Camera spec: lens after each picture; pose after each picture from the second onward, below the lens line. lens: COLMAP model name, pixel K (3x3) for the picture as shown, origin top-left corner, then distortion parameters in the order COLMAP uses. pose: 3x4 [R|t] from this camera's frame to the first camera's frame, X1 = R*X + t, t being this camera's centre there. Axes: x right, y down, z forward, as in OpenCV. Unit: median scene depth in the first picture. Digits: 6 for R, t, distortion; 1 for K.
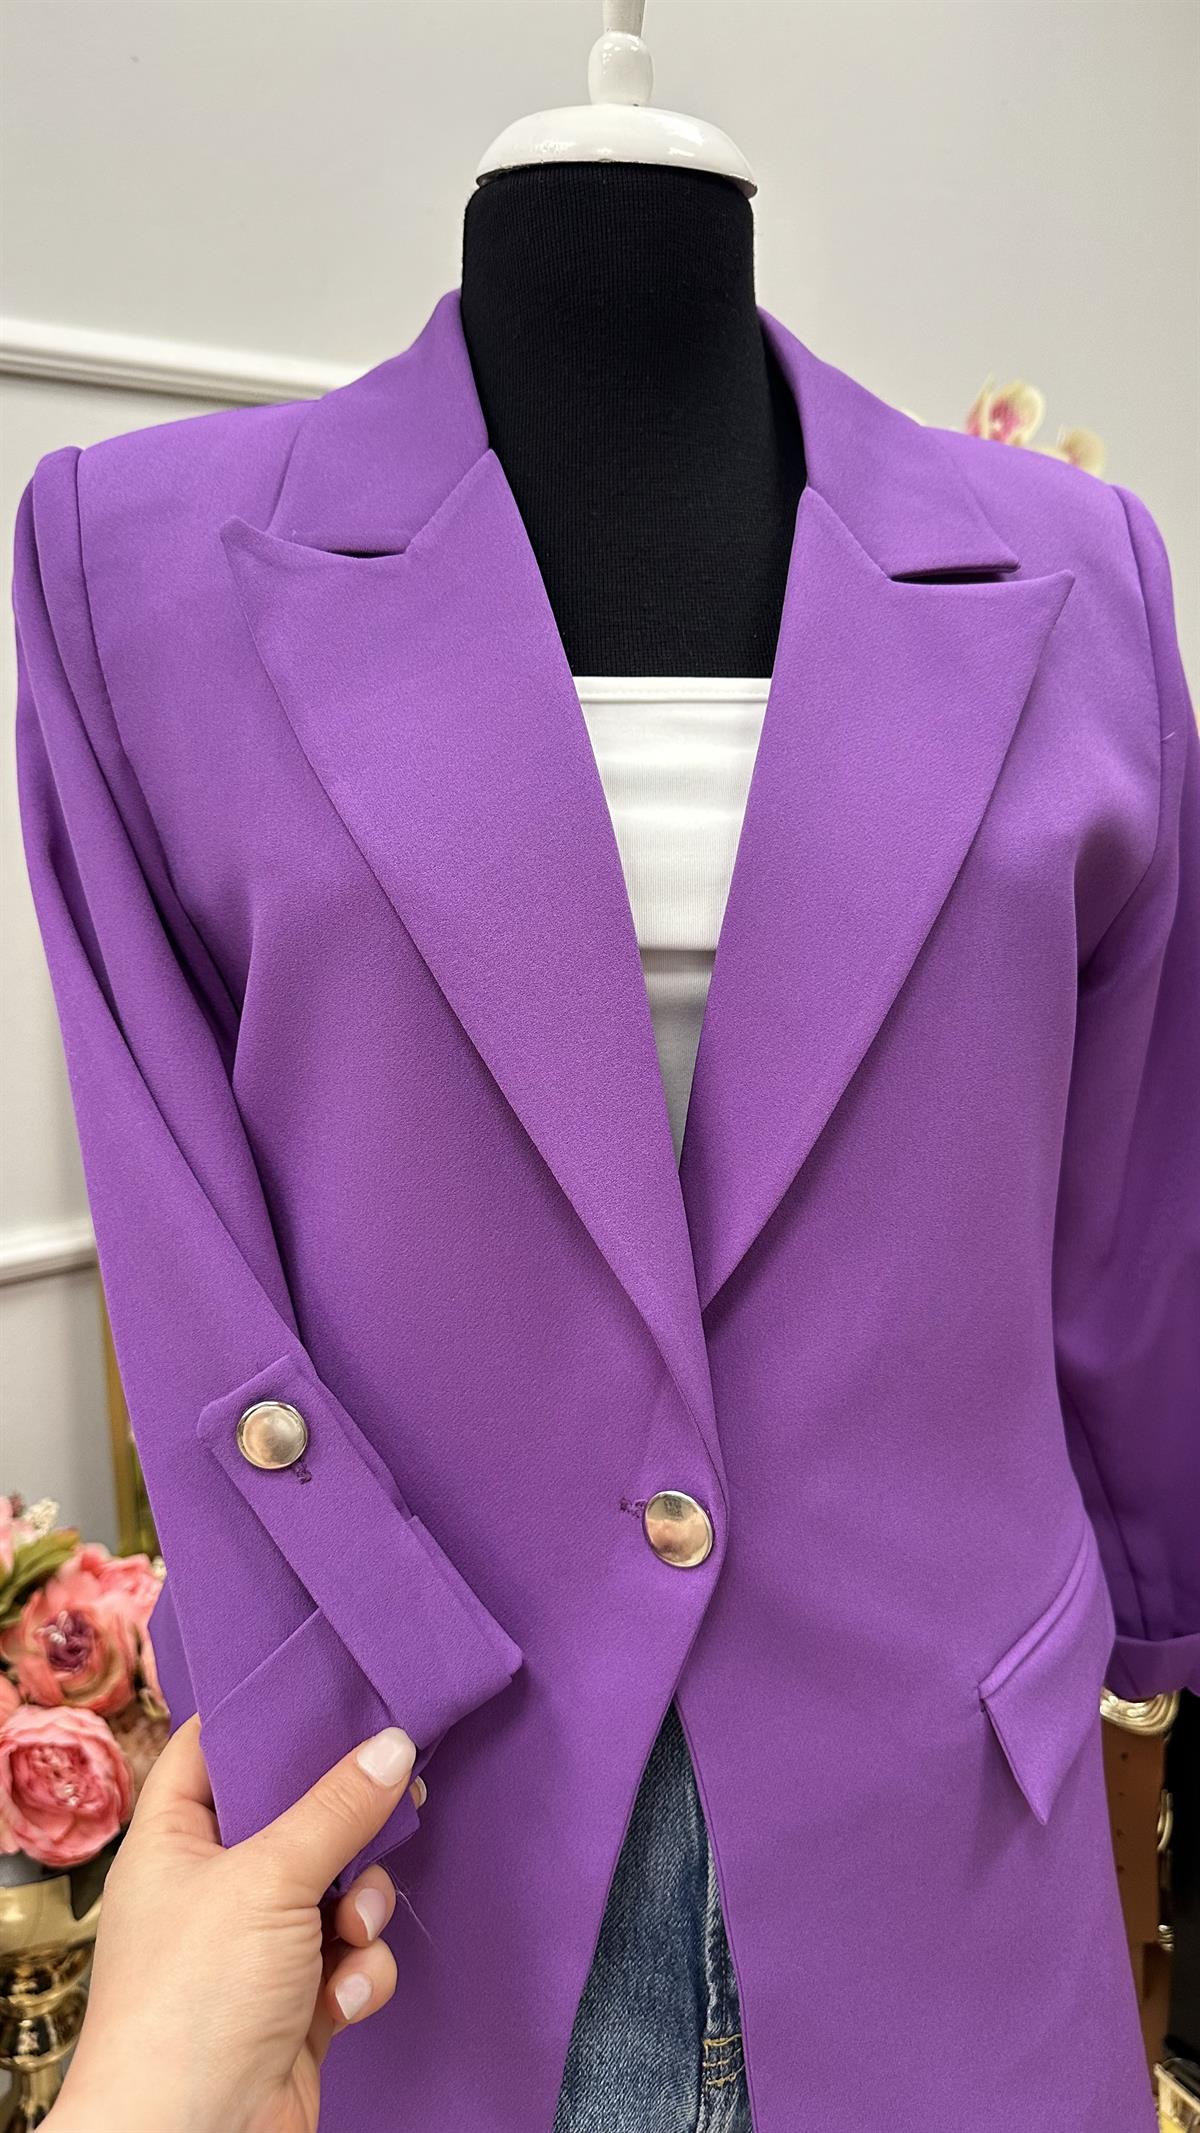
lens RADIAL K [[1562.4, 0, 561.5], [0, 1562.4, 1071.3], [0, 0, 1]] dist [-0.017129, -0.006372]
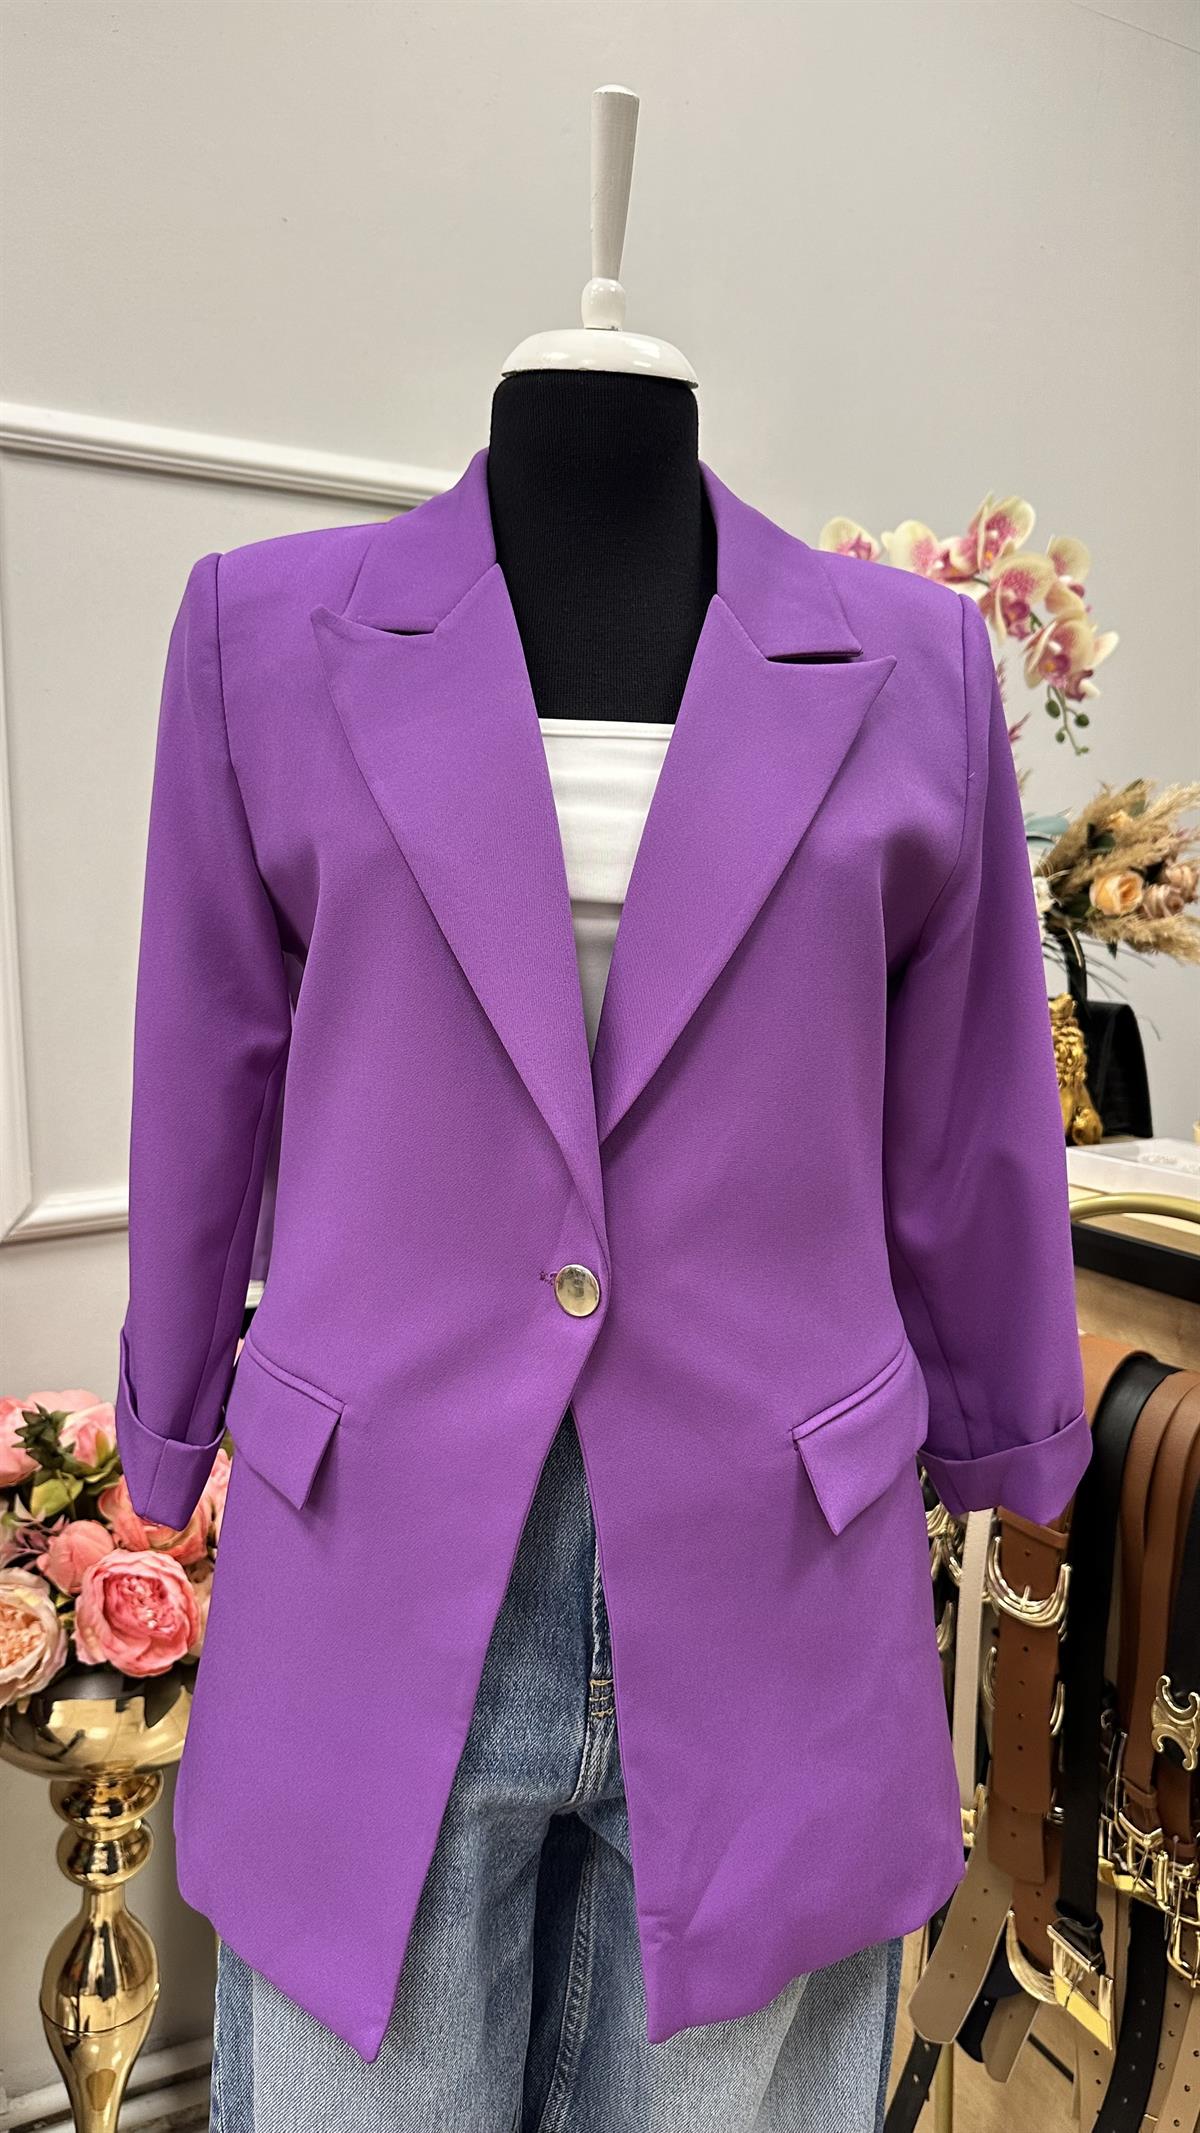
lens RADIAL K [[1570.4, 0, 585.7], [0, 1570.4, 1082.3], [0, 0, 1]] dist [0.000591, -0.025168]
pose [[0.997576, 0.043182, -0.054561, 0.139733], [-0.045663, 0.997940, -0.045063, 0.147069], [0.052503, 0.047445, 0.997493, -0.438196]]
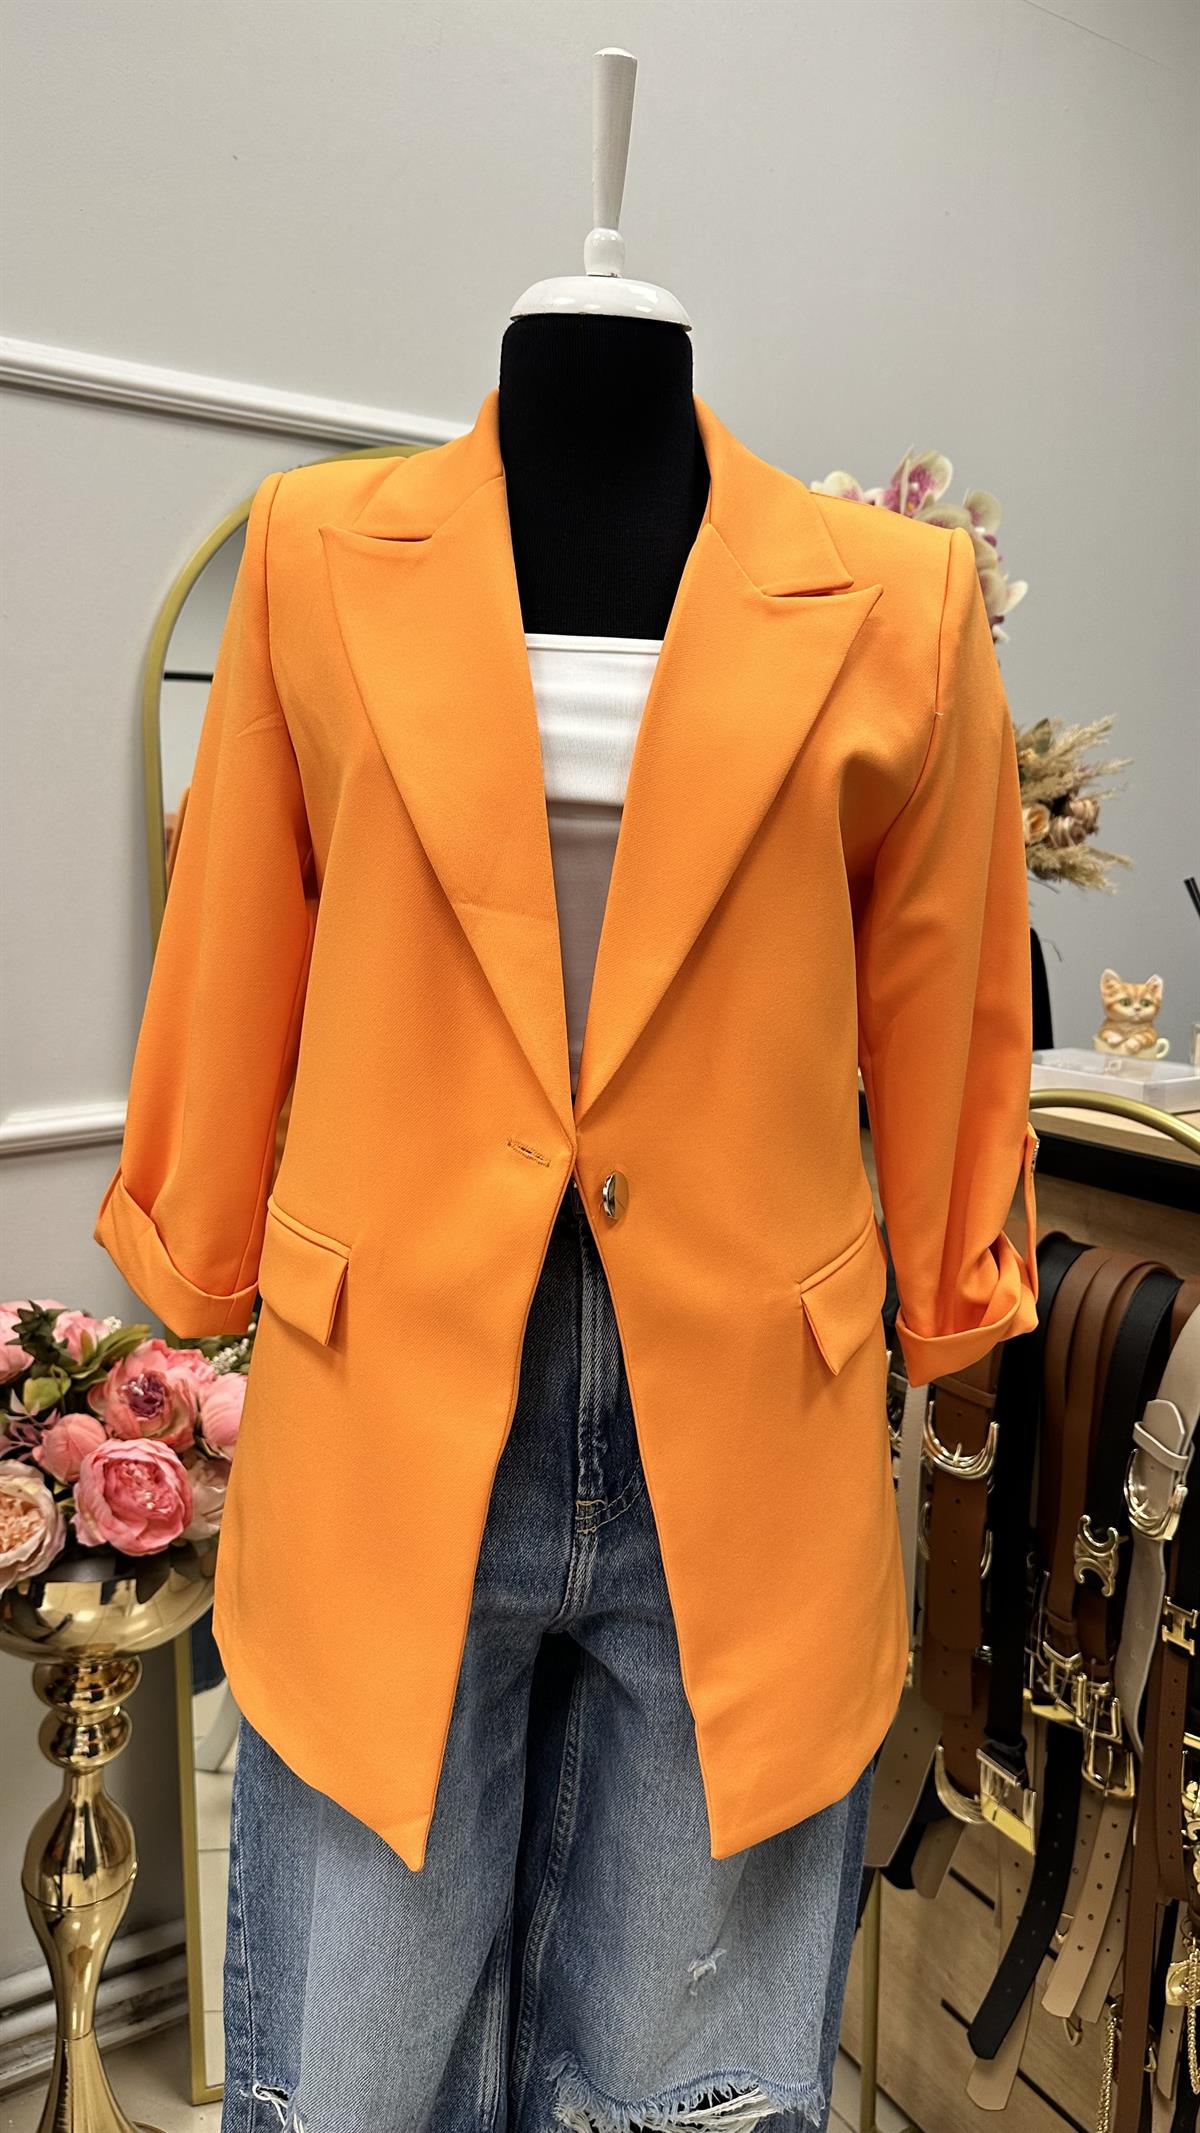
lens RADIAL K [[1570.4, 0, 589.6], [0, 1570.4, 1090.3], [0, 0, 1]] dist [0.000591, -0.025168]
pose [[0.998748, 0.037499, 0.033114, 0.002936], [-0.036957, 0.999175, -0.016835, 0.230185], [-0.033718, 0.015590, 0.999310, -0.589594]]
